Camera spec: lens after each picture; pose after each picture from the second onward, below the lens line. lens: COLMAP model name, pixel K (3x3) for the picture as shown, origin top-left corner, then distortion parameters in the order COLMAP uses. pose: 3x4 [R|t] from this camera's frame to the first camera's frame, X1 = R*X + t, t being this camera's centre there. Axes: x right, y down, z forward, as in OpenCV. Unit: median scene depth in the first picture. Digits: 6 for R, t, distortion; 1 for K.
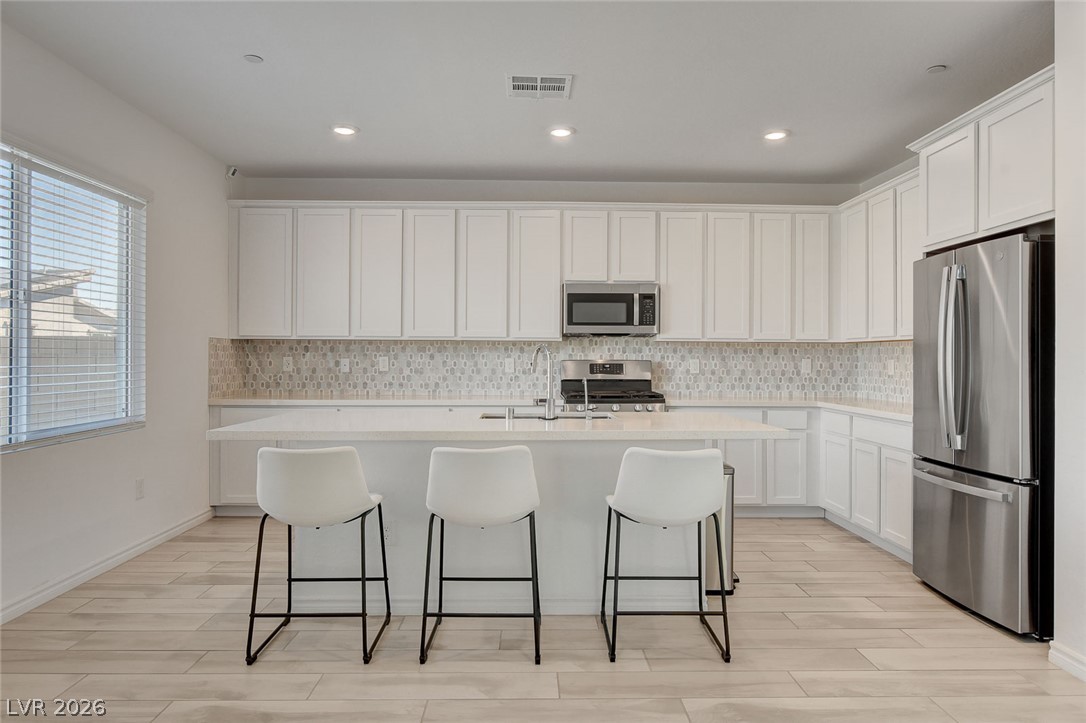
lens RADIAL K [[664.7, 0, 543.0], [0, 664.7, 361.5], [0, 0, 1]] dist [-0.006153, -0.000744]
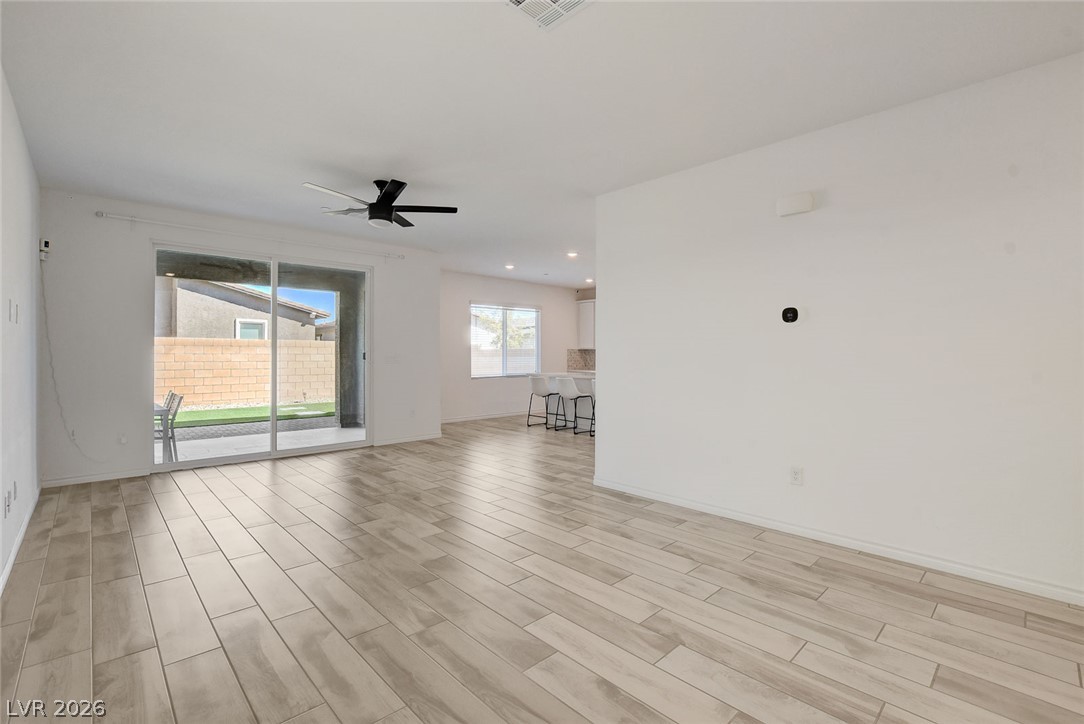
lens RADIAL K [[483.4, 0, 542.0], [0, 483.4, 362.0], [0, 0, 1]] dist [-0.000106, -0.000050]
pose [[0.668565, 0.002203, -0.743650, 0.966519], [0.005197, 0.999957, 0.007634, 0.004310], [0.743635, -0.008969, 0.668525, -0.506246]]
